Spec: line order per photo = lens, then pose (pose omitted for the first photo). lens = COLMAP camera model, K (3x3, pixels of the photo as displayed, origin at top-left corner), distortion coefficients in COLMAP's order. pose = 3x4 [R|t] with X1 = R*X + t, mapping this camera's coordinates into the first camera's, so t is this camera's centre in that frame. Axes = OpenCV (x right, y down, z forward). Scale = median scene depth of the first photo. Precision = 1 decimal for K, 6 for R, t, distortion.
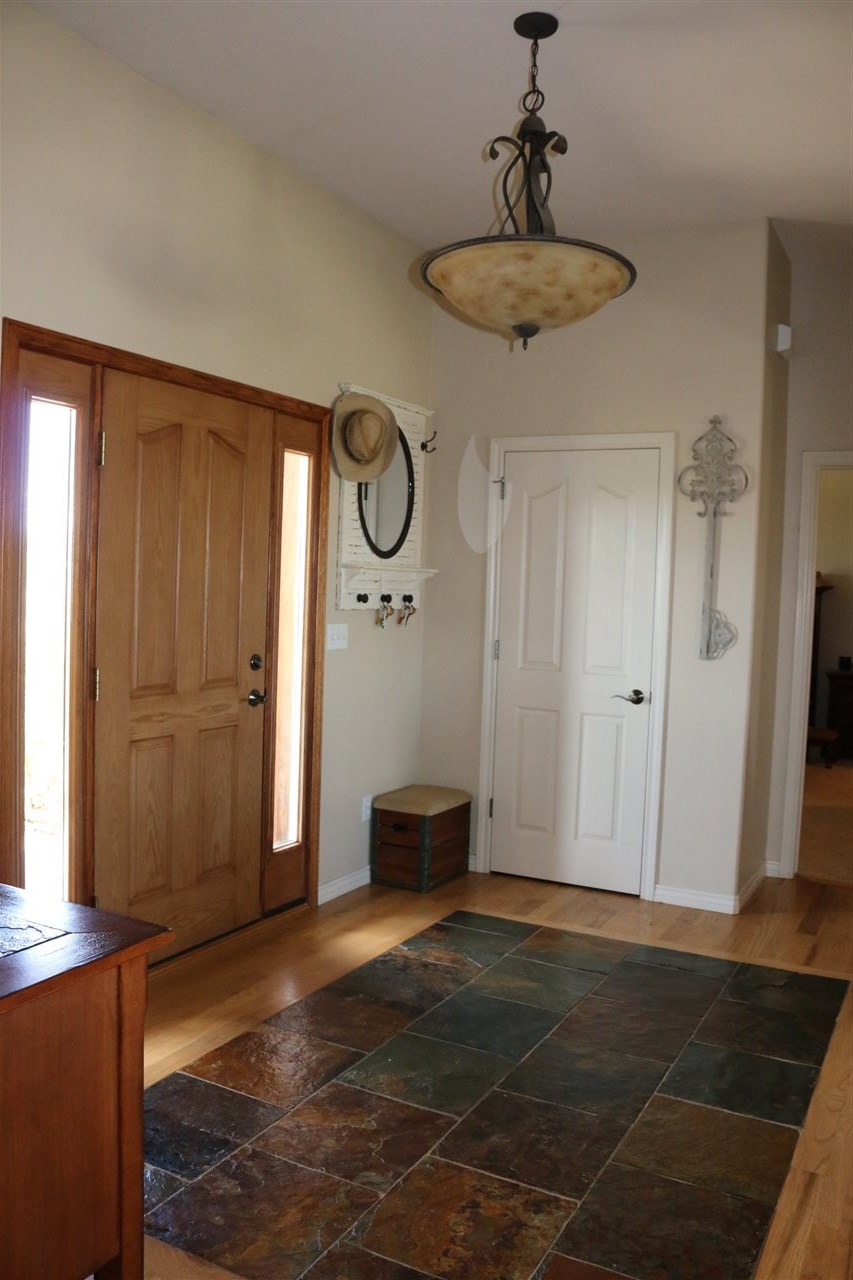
lens RADIAL K [[1045.1, 0, 424.0], [0, 1045.1, 640.1], [0, 0, 1]] dist [-0.136038, 0.082301]
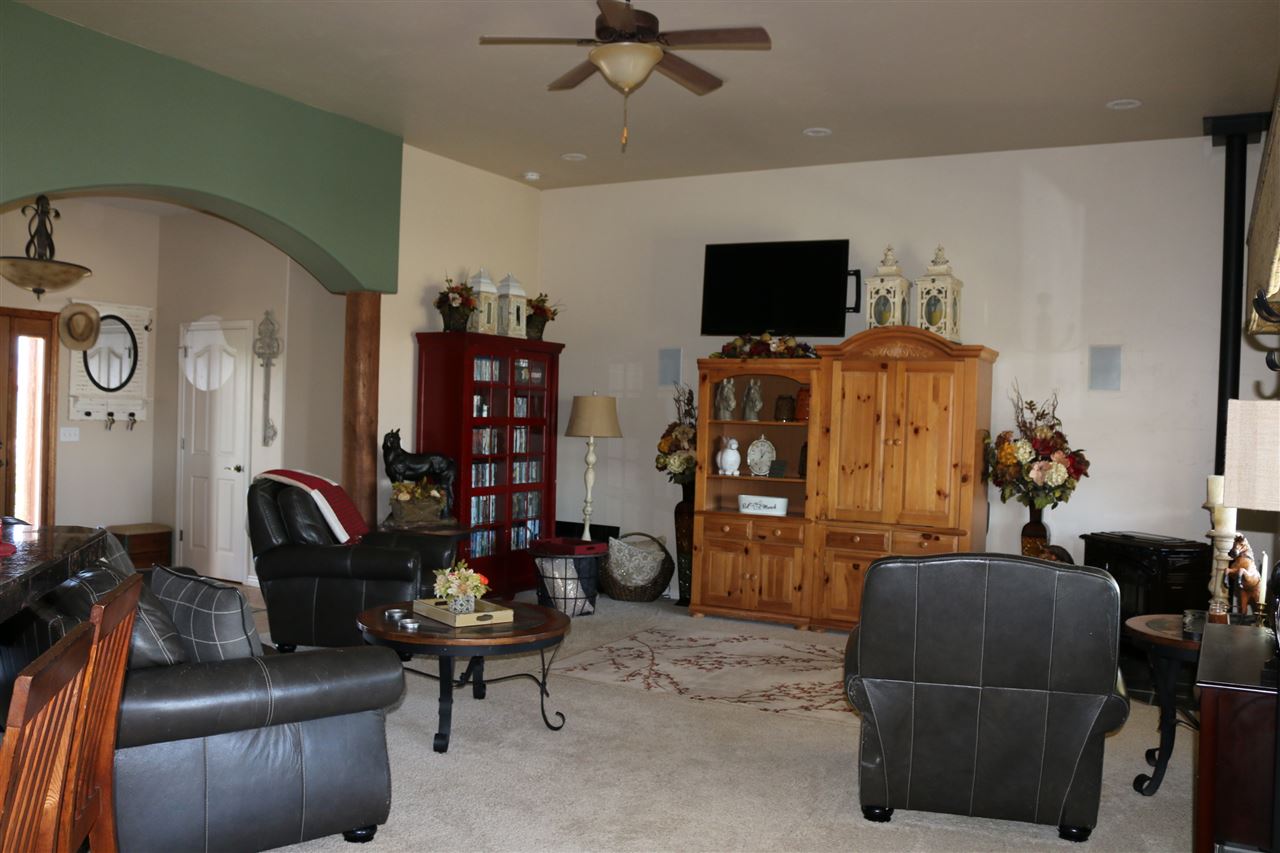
lens RADIAL K [[1045.1, 0, 598.3], [0, 1045.1, 434.7], [0, 0, 1]] dist [-0.136038, 0.082301]
pose [[0.999595, -0.004350, -0.028138, 0.904404], [0.003224, 0.999197, -0.039939, 0.072040], [0.028289, 0.039832, 0.998806, -0.767283]]
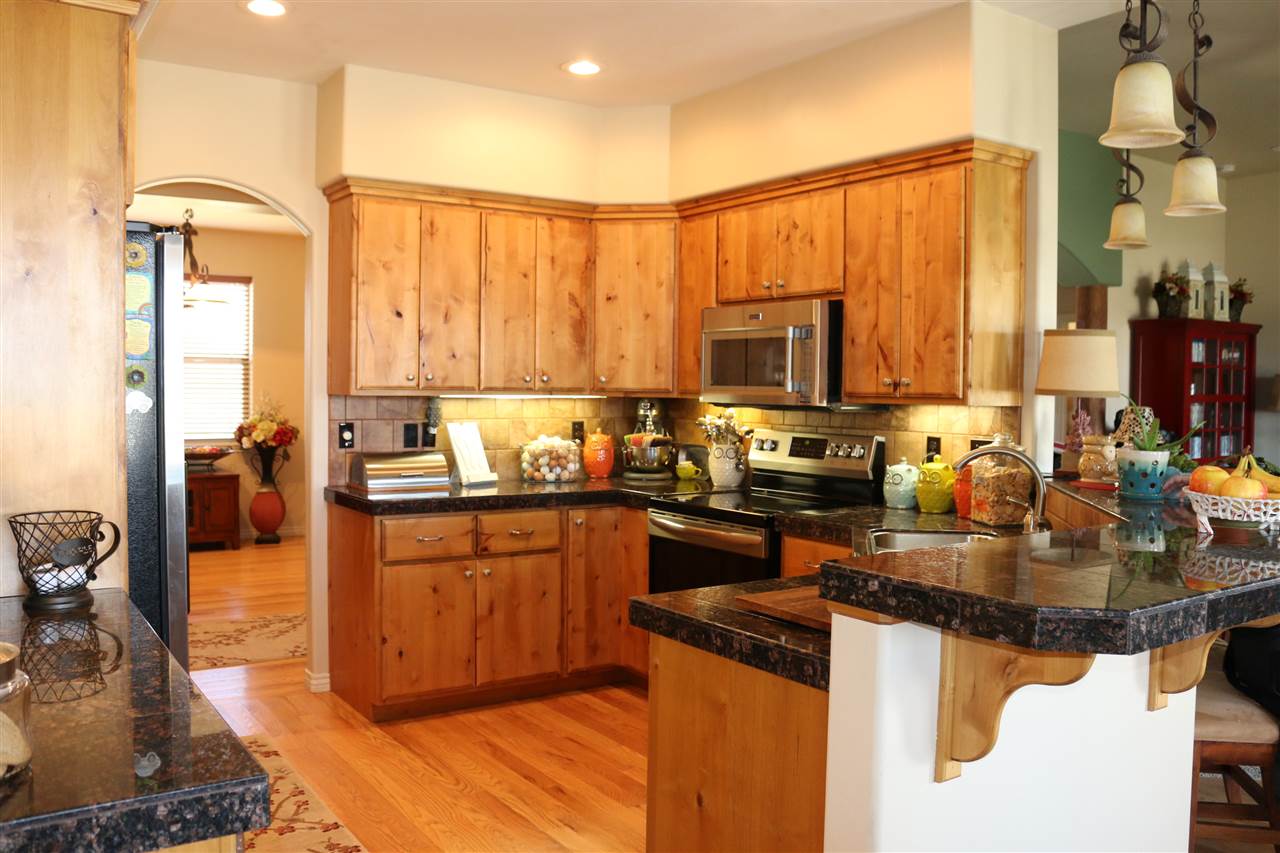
lens RADIAL K [[1045.1, 0, 630.0], [0, 1045.1, 420.8], [0, 0, 1]] dist [-0.136038, 0.082301]
pose [[0.889617, -0.009507, -0.456609, 0.593180], [-0.005169, 0.999510, -0.030882, 0.082583], [0.456678, 0.029833, 0.889132, -1.140428]]
